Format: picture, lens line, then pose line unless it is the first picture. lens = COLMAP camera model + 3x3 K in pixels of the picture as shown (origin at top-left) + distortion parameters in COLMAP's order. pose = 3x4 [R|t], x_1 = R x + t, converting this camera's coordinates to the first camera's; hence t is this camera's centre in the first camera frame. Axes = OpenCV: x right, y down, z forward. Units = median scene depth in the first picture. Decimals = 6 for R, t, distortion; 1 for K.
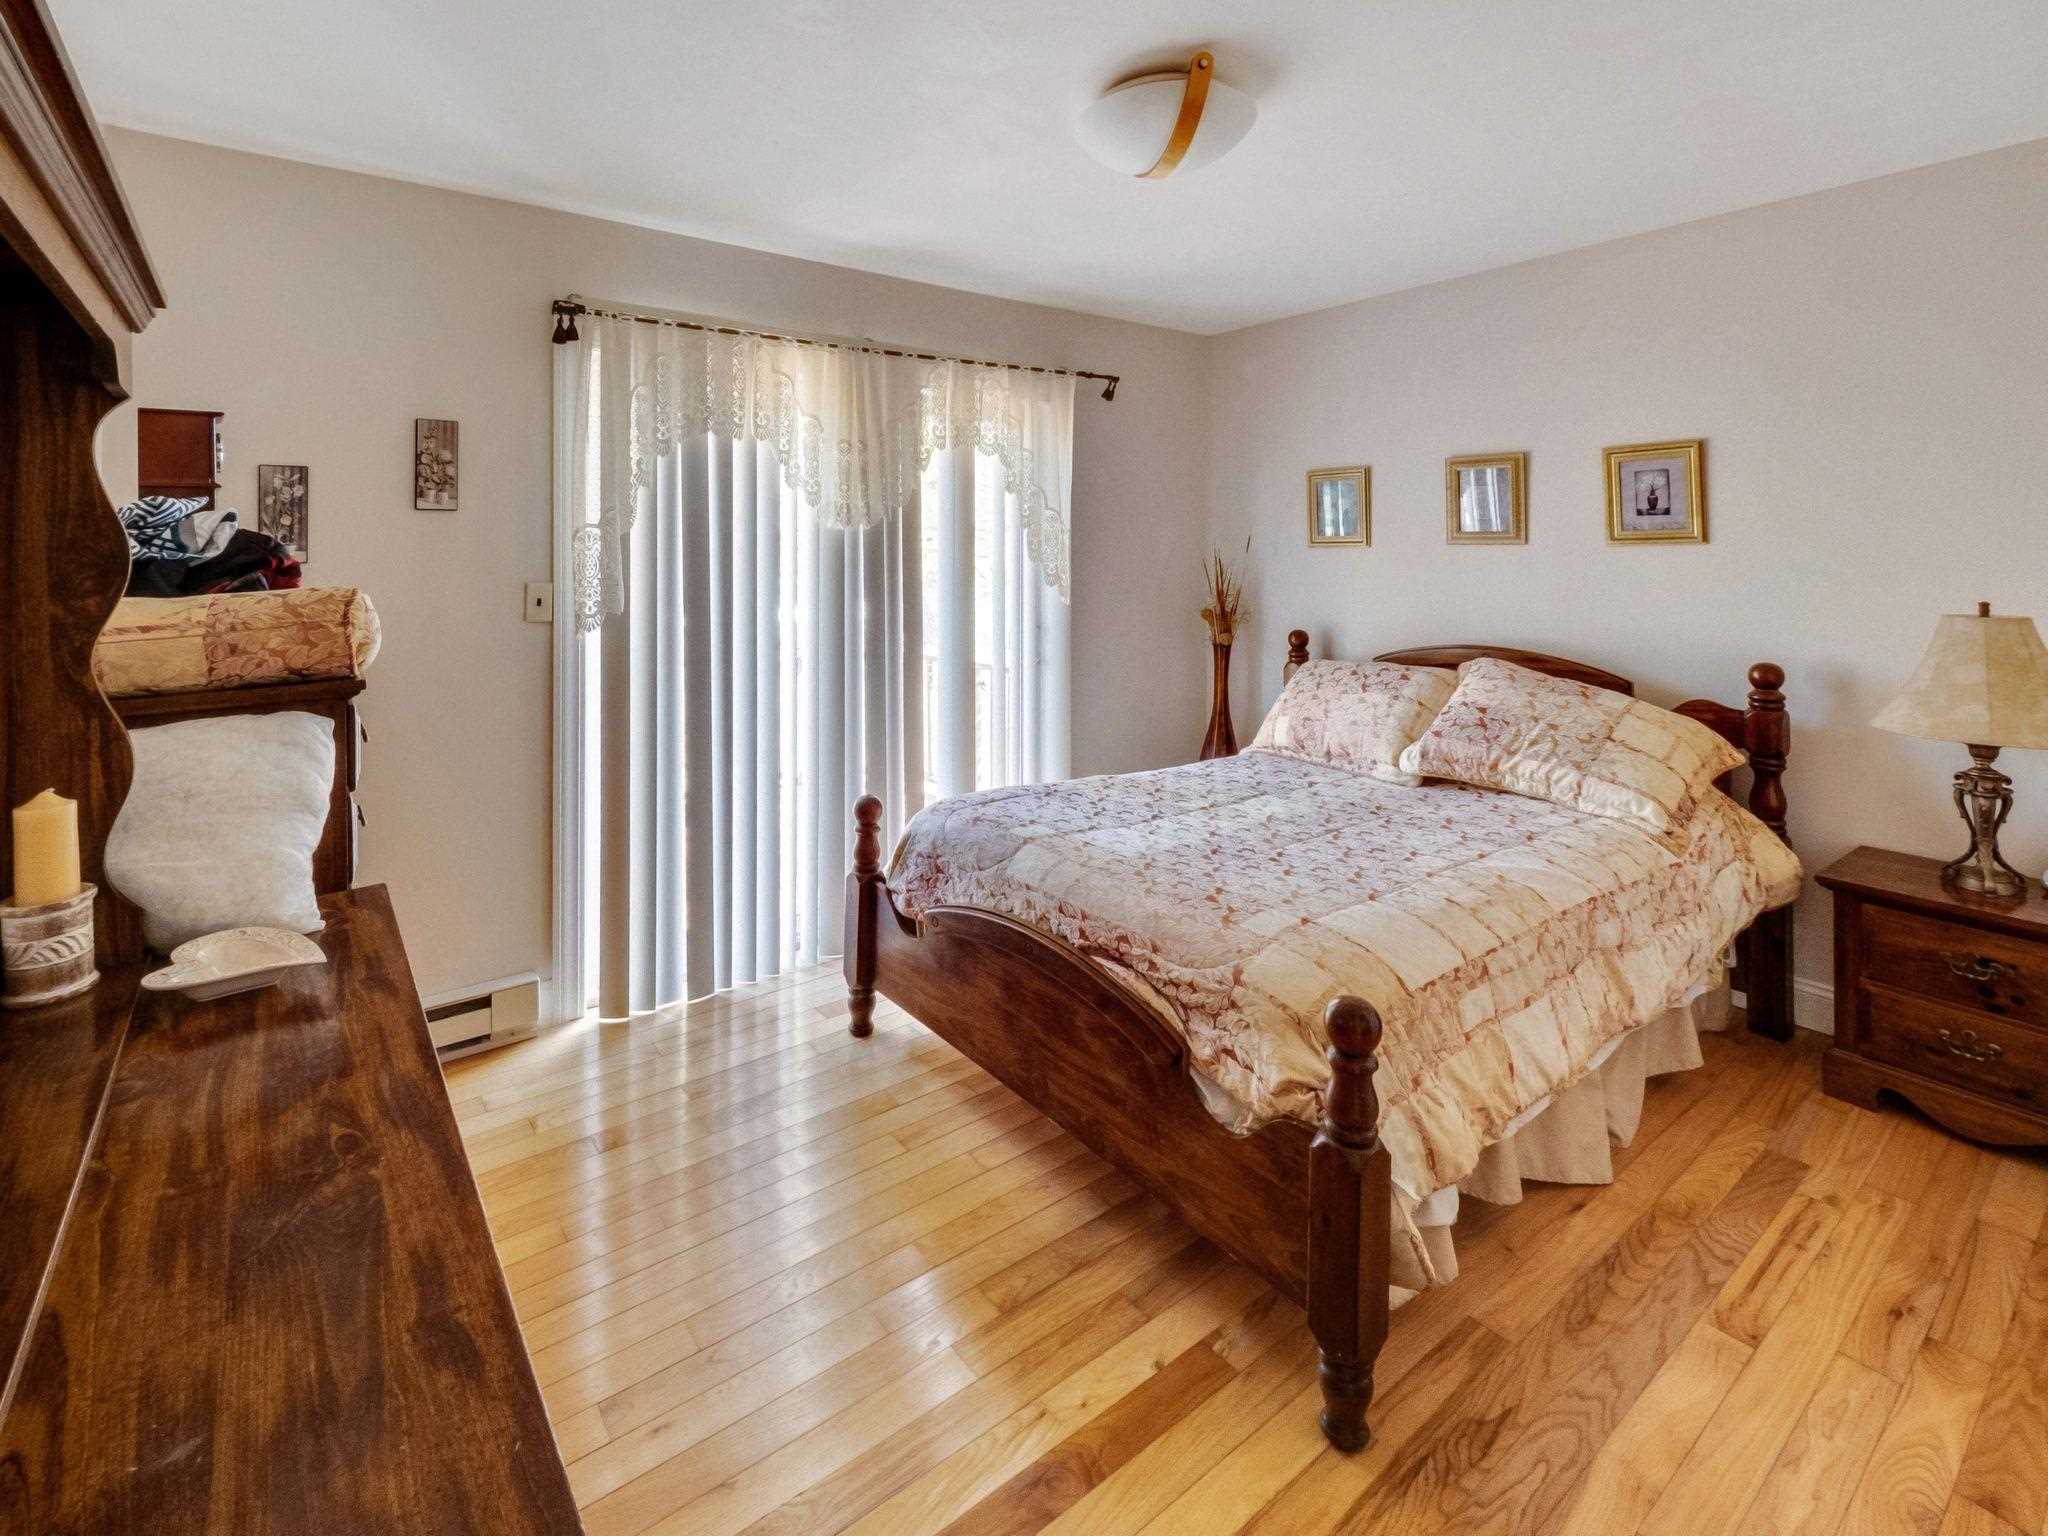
lens RADIAL K [[944.9, 0, 1024.0], [0, 944.9, 768.0], [0, 0, 1]] dist [-0.000563, -0.000582]
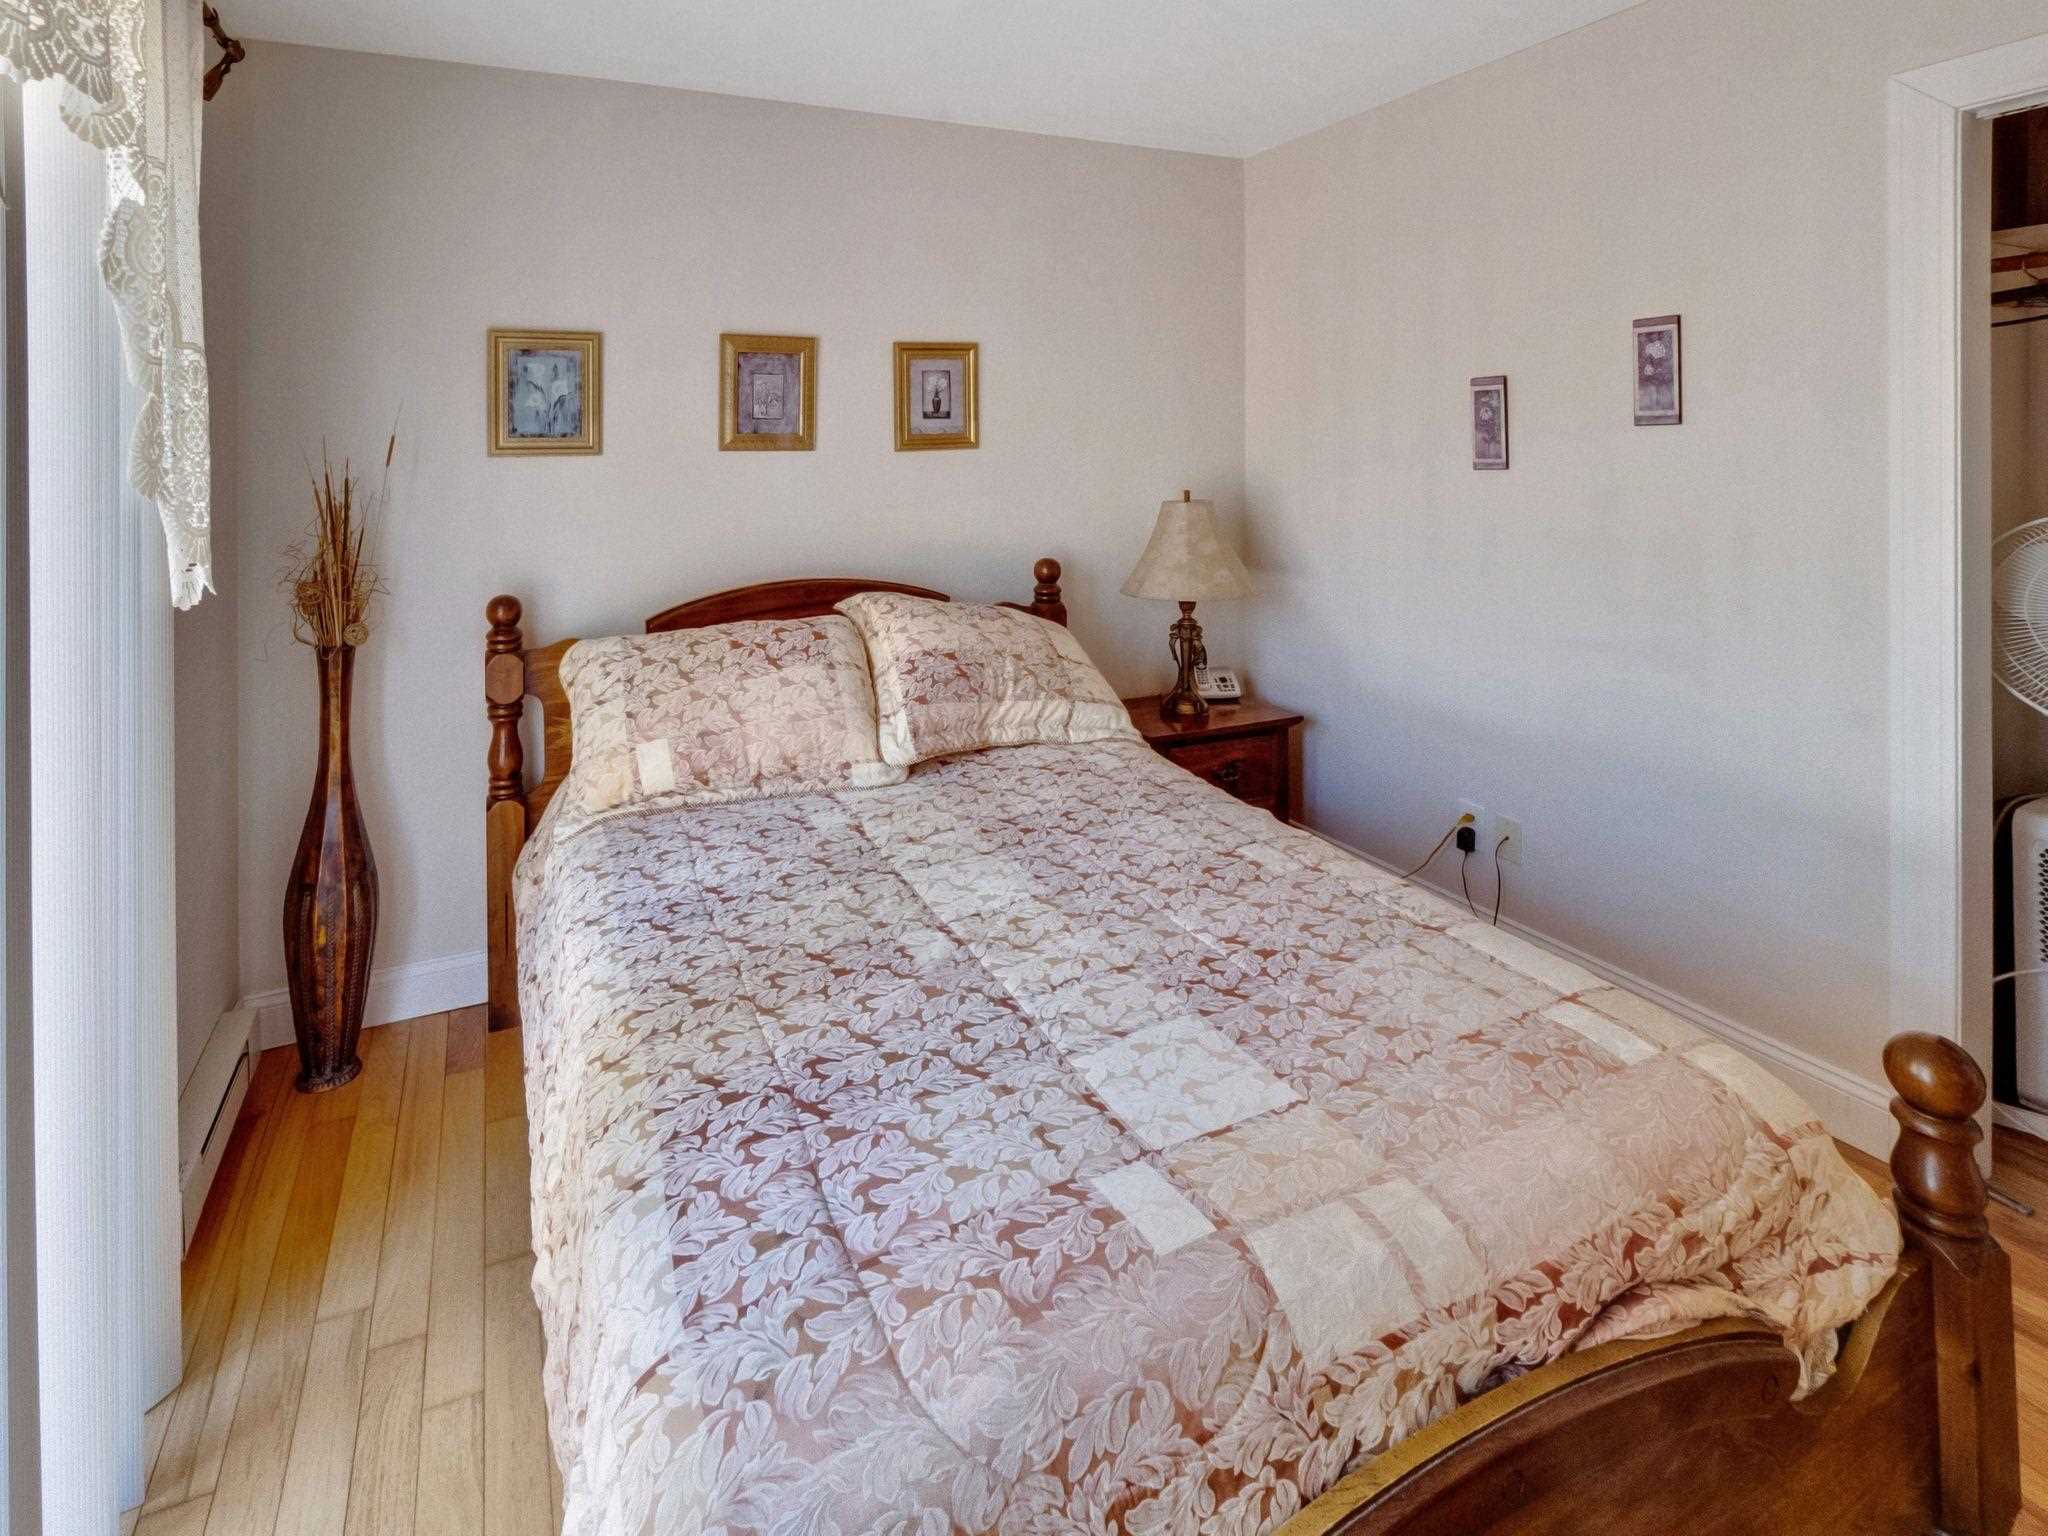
lens RADIAL K [[980.1, 0, 1023.6], [0, 980.1, 564.7], [0, 0, 1]] dist [-0.001957, -0.000400]
pose [[0.258809, -0.110854, 0.959546, -0.259447], [0.231120, 0.971644, 0.049914, -0.156703], [-0.937871, 0.208852, 0.277090, 0.685380]]
